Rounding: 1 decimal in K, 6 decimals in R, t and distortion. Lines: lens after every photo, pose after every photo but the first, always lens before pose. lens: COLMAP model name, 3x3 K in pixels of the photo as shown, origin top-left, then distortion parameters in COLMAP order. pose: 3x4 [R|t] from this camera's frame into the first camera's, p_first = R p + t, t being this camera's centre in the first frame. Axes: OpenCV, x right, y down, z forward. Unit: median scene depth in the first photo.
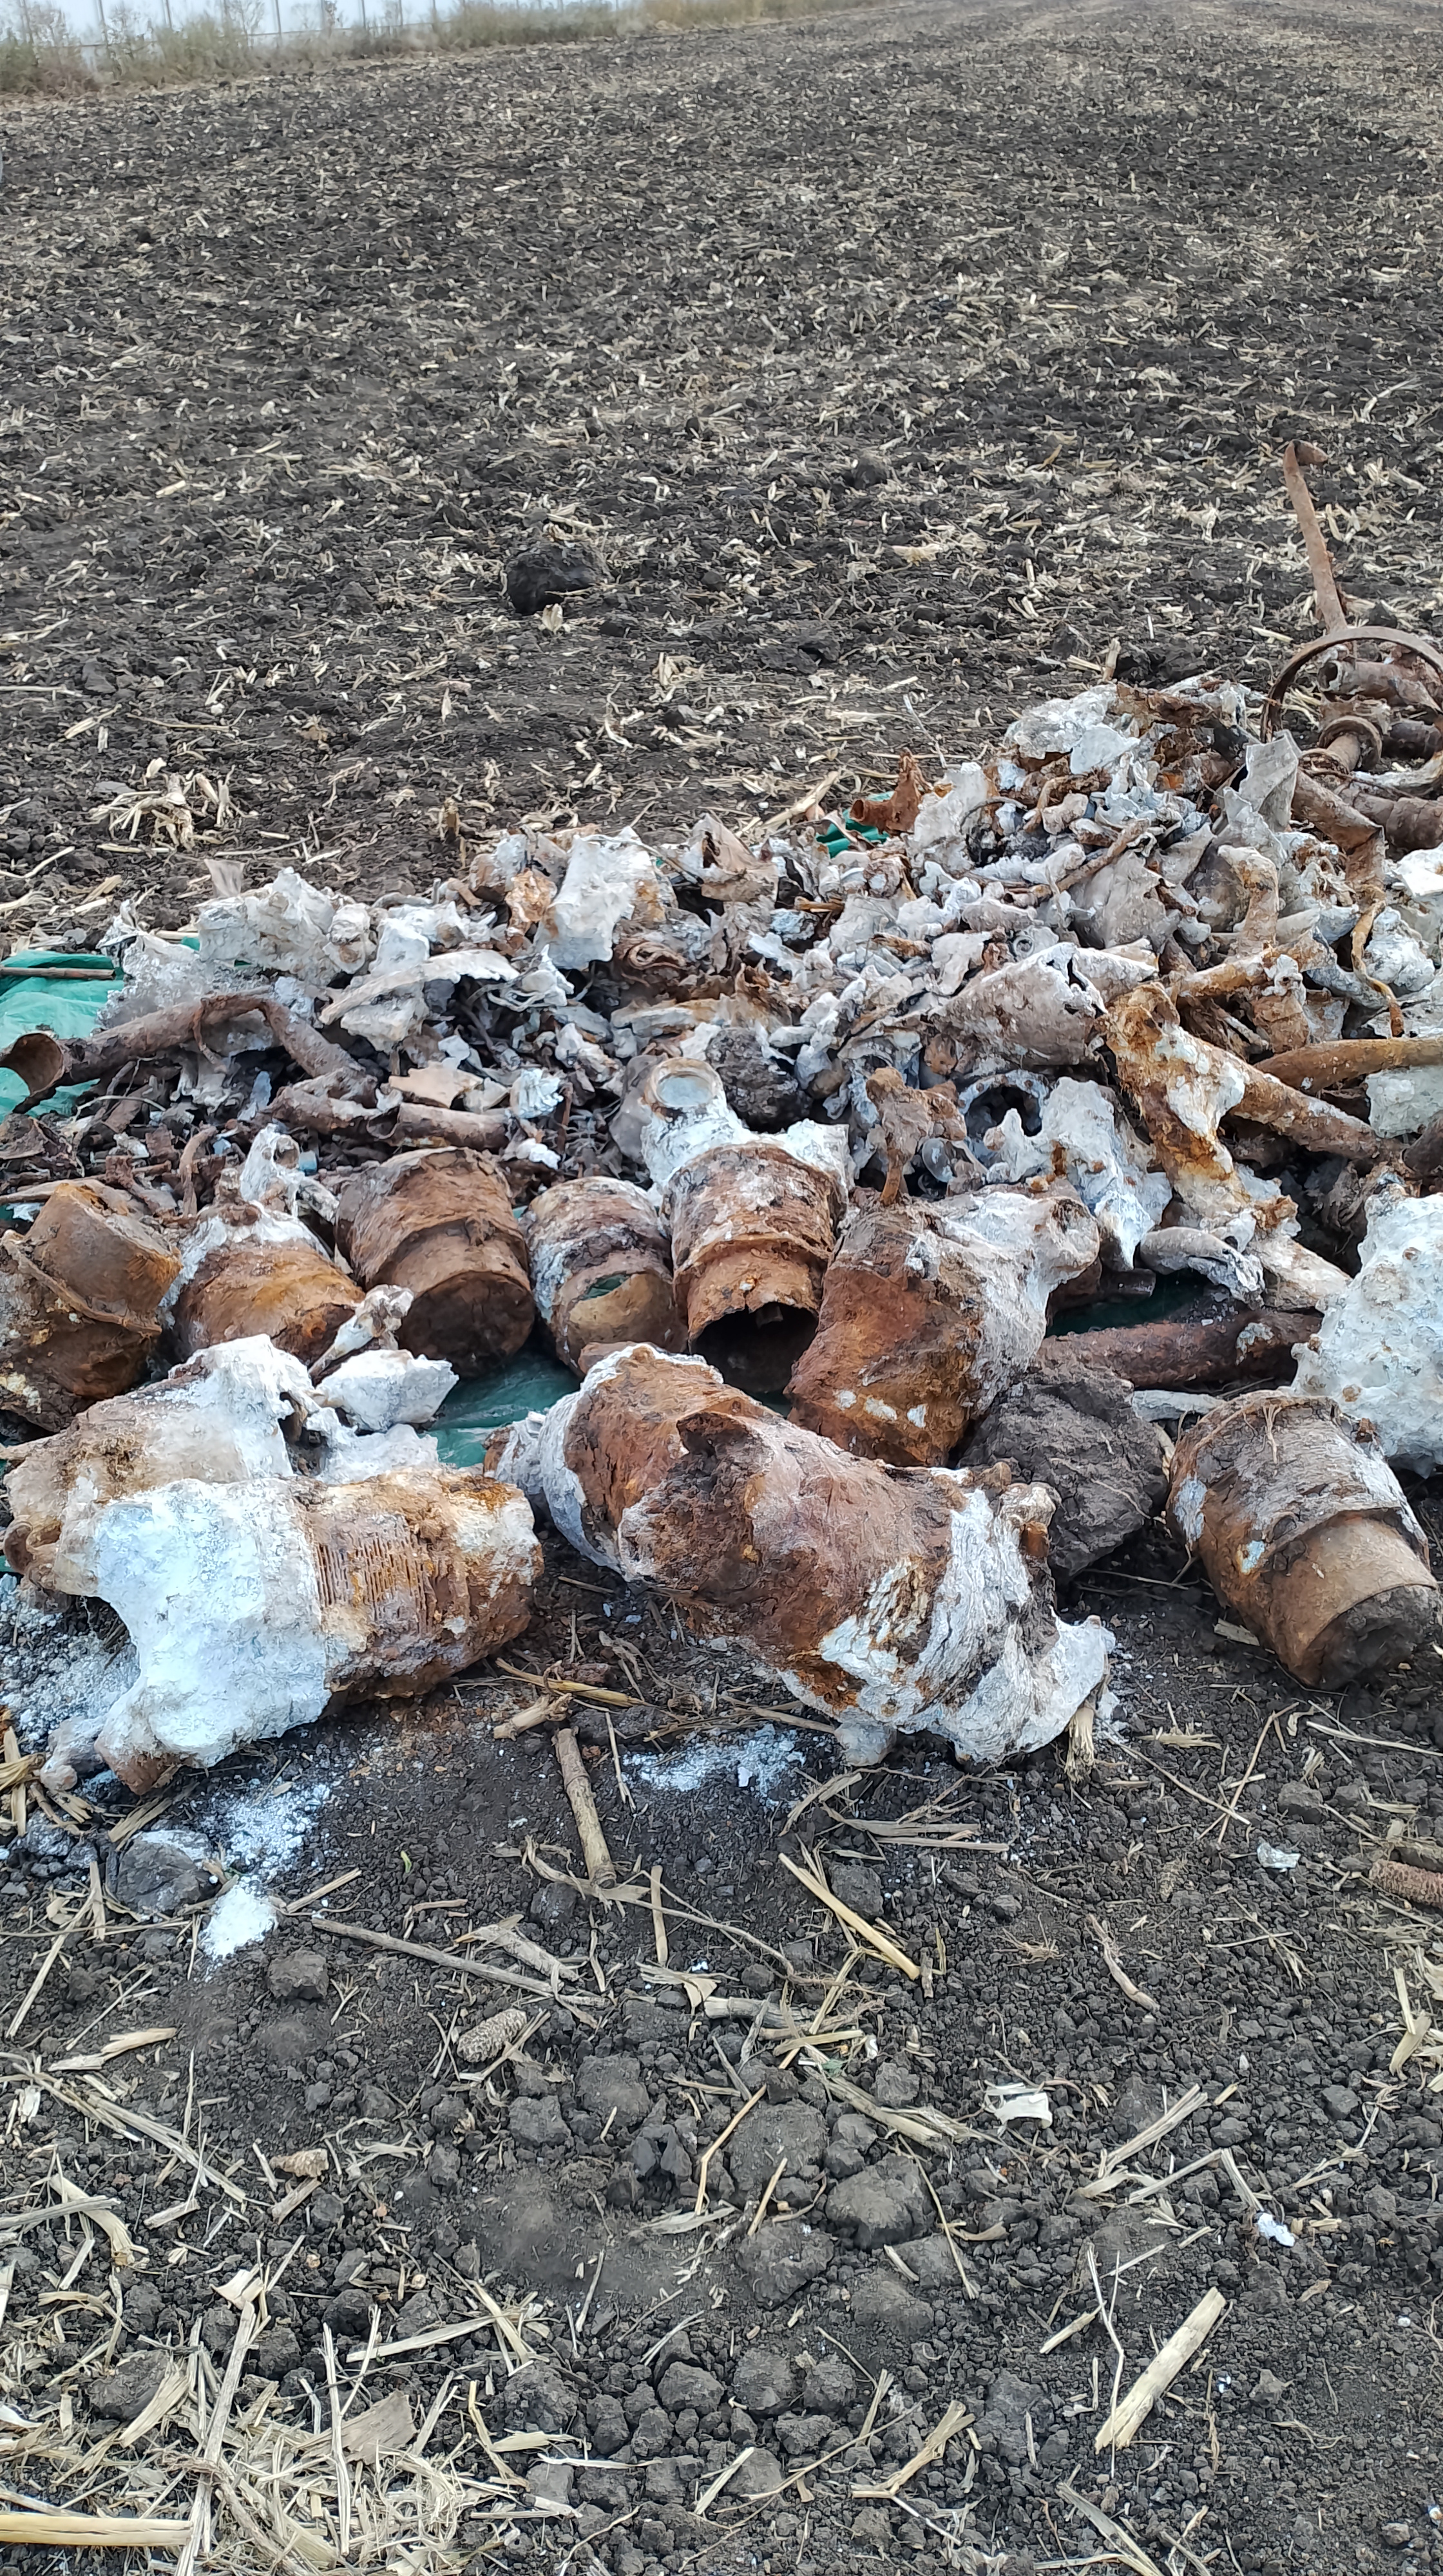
lens RADIAL K [[2047.2, 0, 721.5], [0, 2047.2, 1288.0], [0, 0, 1]] dist [0.071410, -0.130472]
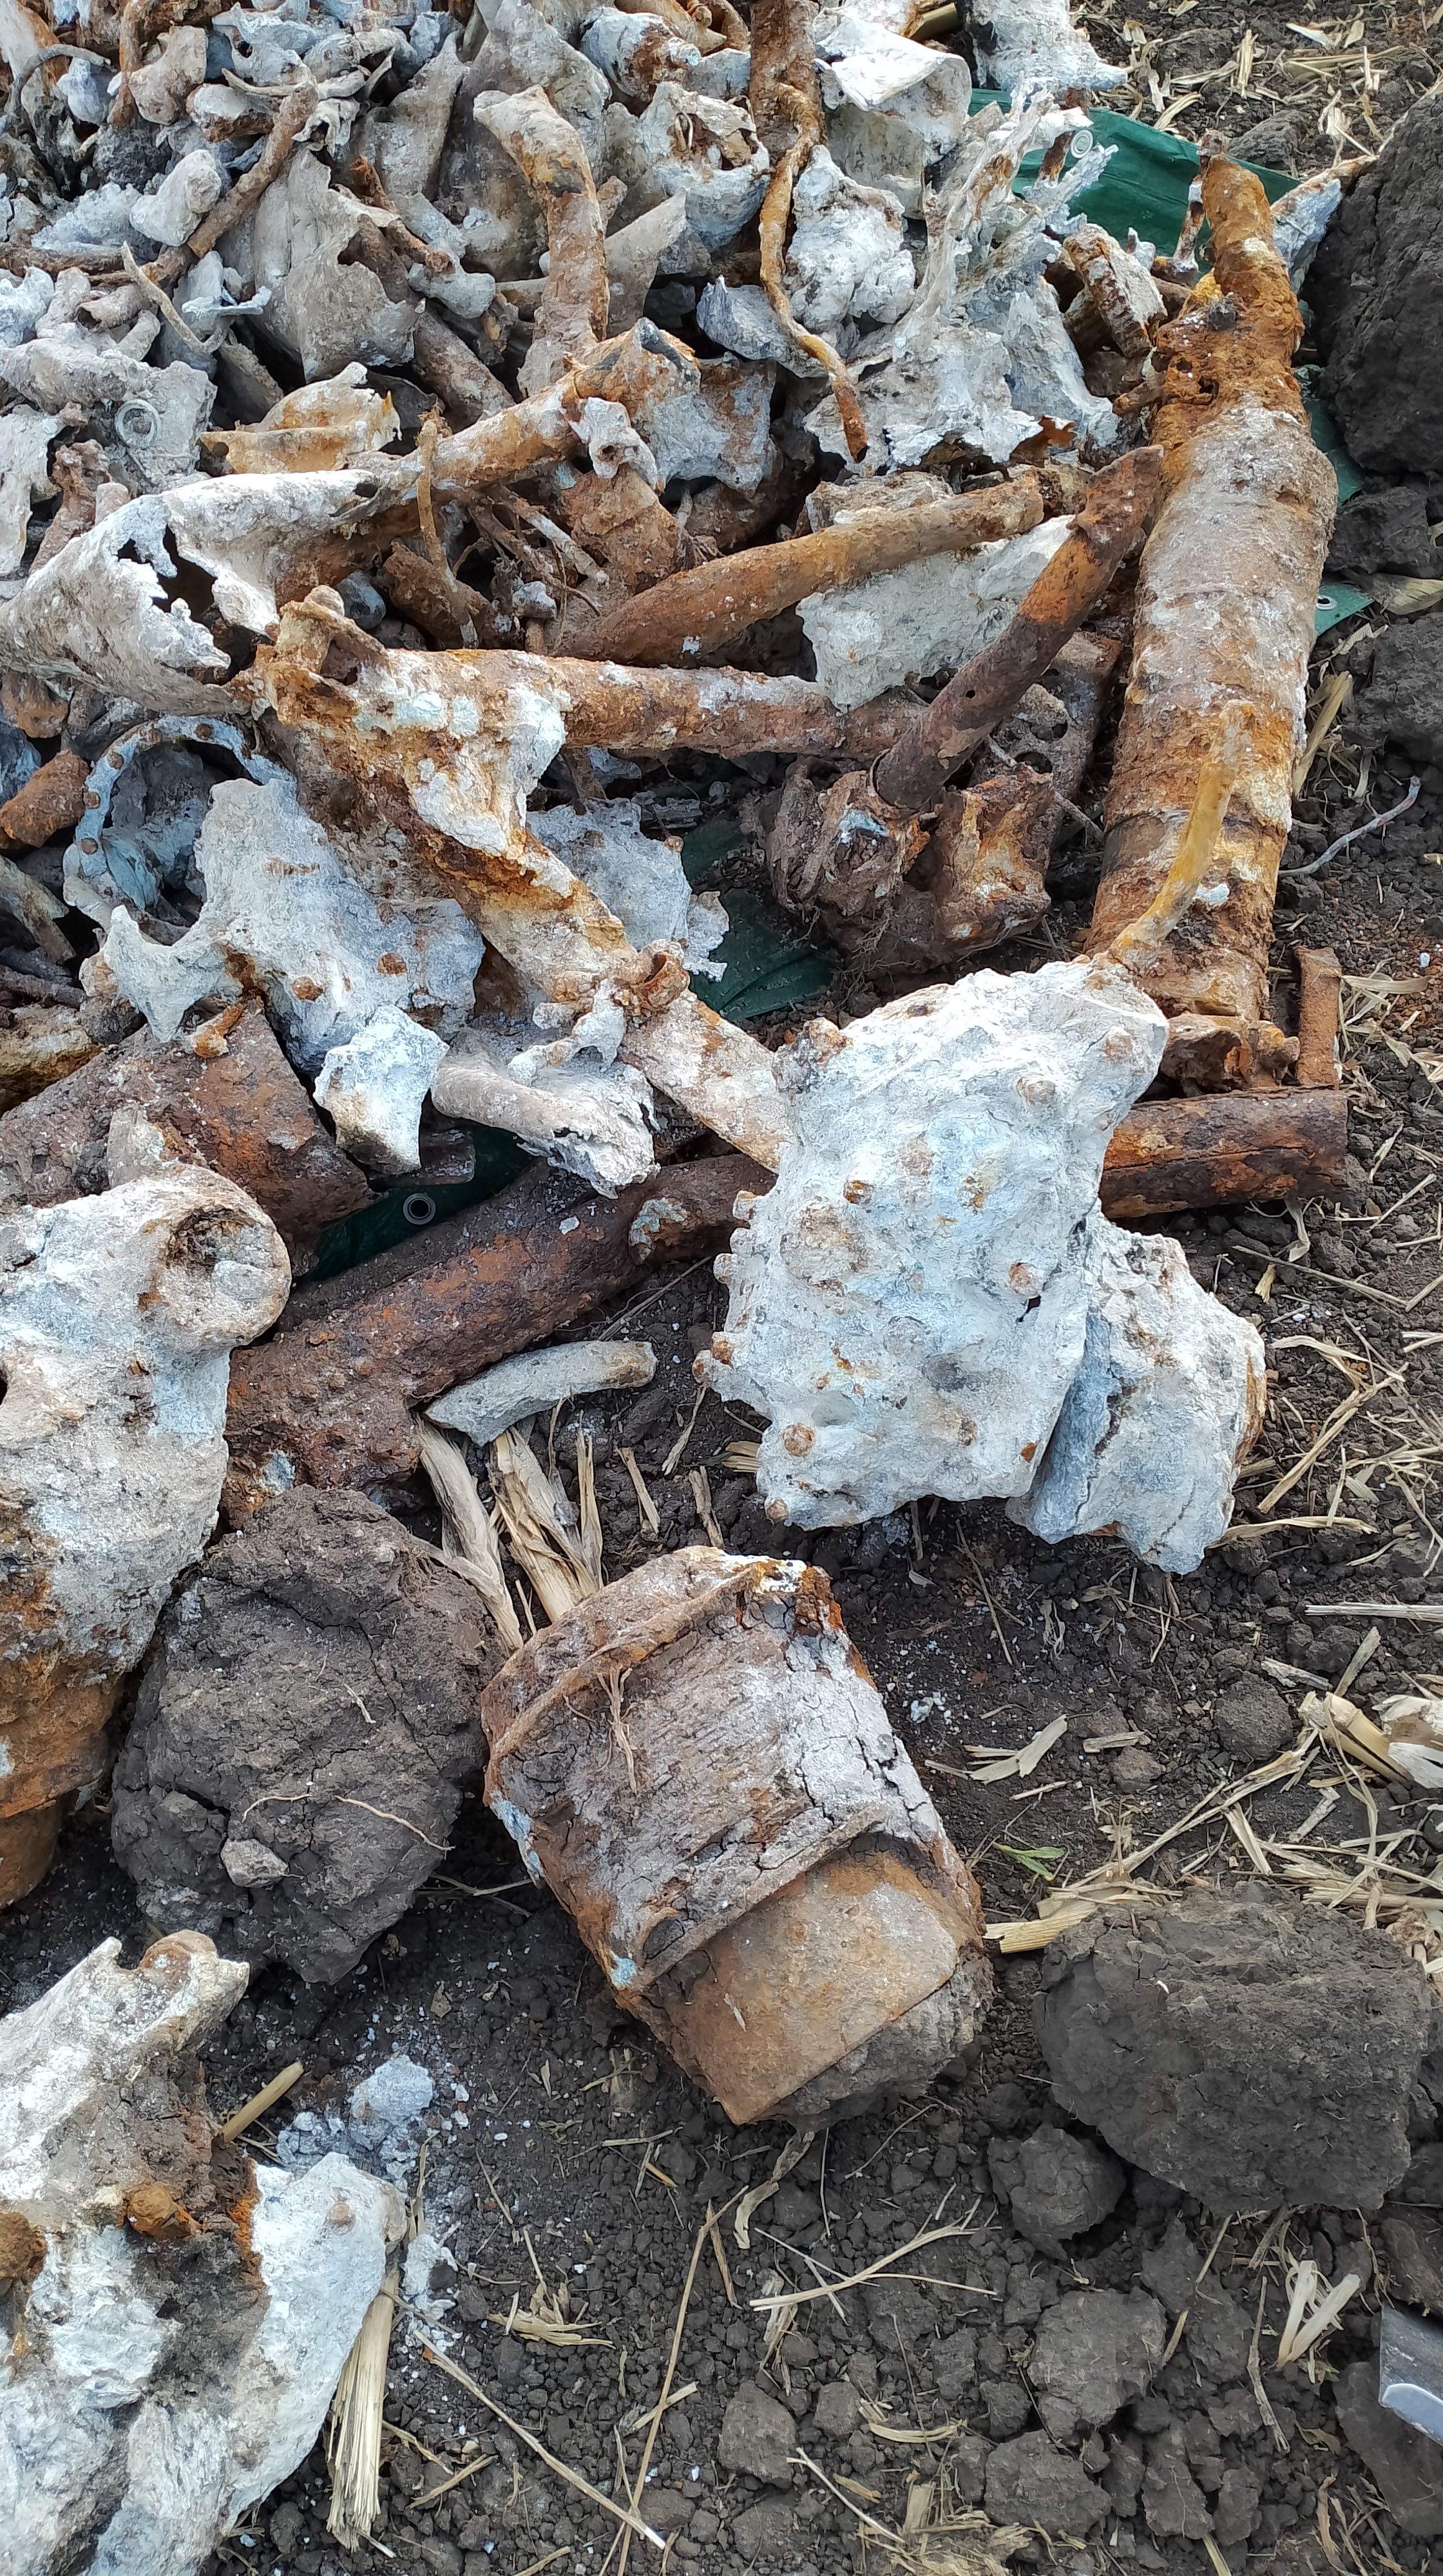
lens RADIAL K [[2047.2, 0, 721.5], [0, 2047.2, 1288.0], [0, 0, 1]] dist [0.071410, -0.130472]
pose [[0.968523, -0.245438, 0.041512, 0.236090], [0.201043, 0.869609, 0.450956, -0.200603], [-0.146781, -0.428415, 0.891580, 0.463488]]
